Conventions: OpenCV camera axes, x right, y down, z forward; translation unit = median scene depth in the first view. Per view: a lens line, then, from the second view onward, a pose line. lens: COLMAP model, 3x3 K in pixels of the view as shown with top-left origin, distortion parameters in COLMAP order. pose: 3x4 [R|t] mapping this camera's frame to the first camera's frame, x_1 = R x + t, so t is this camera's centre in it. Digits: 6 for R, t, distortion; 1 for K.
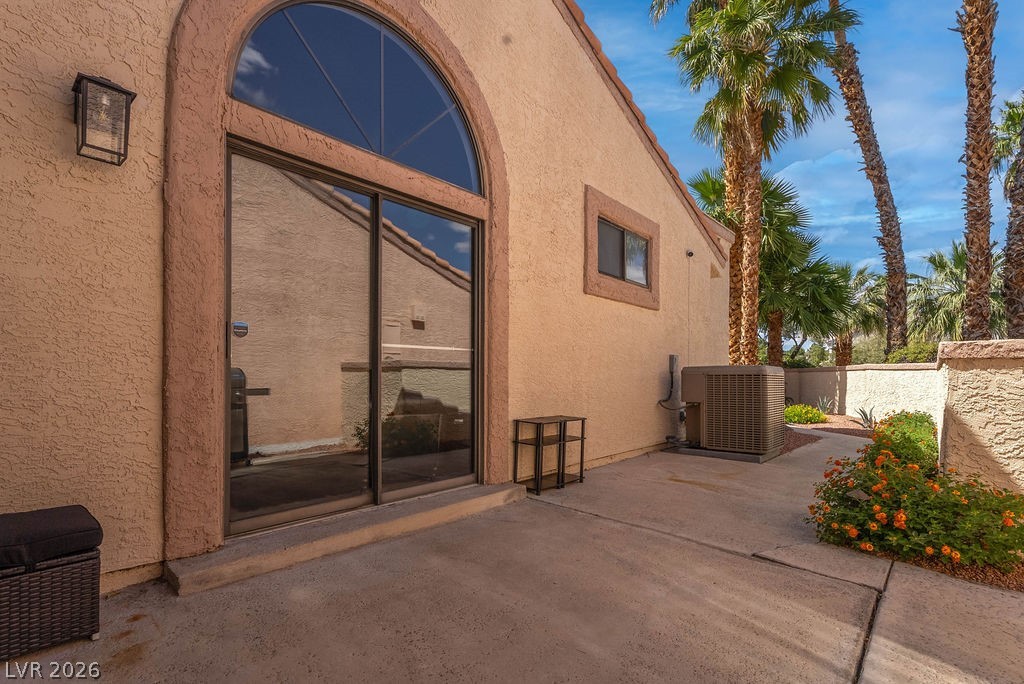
lens RADIAL K [[478.4, 0, 510.9], [0, 478.4, 380.6], [0, 0, 1]] dist [0.000673, 0.000049]
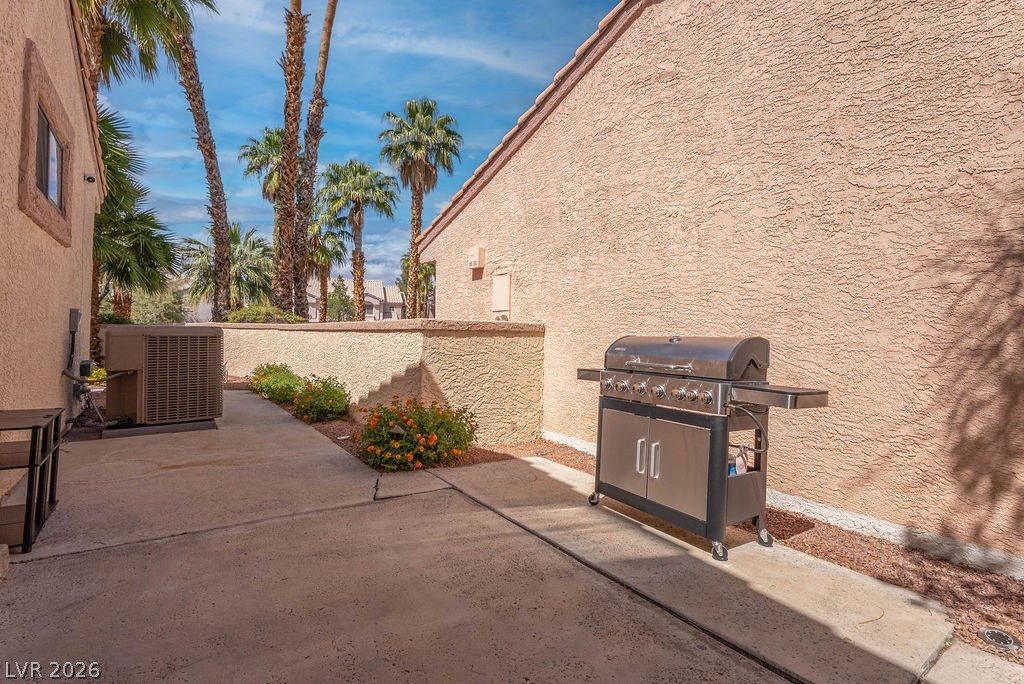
lens RADIAL K [[462.0, 0, 510.9], [0, 462.0, 331.4], [0, 0, 1]] dist [-0.001362, -0.000299]
pose [[0.217347, 0.006047, 0.976076, -0.450759], [-0.000248, 0.999981, -0.006140, -0.029526], [-0.976094, 0.001093, 0.217344, 0.388016]]
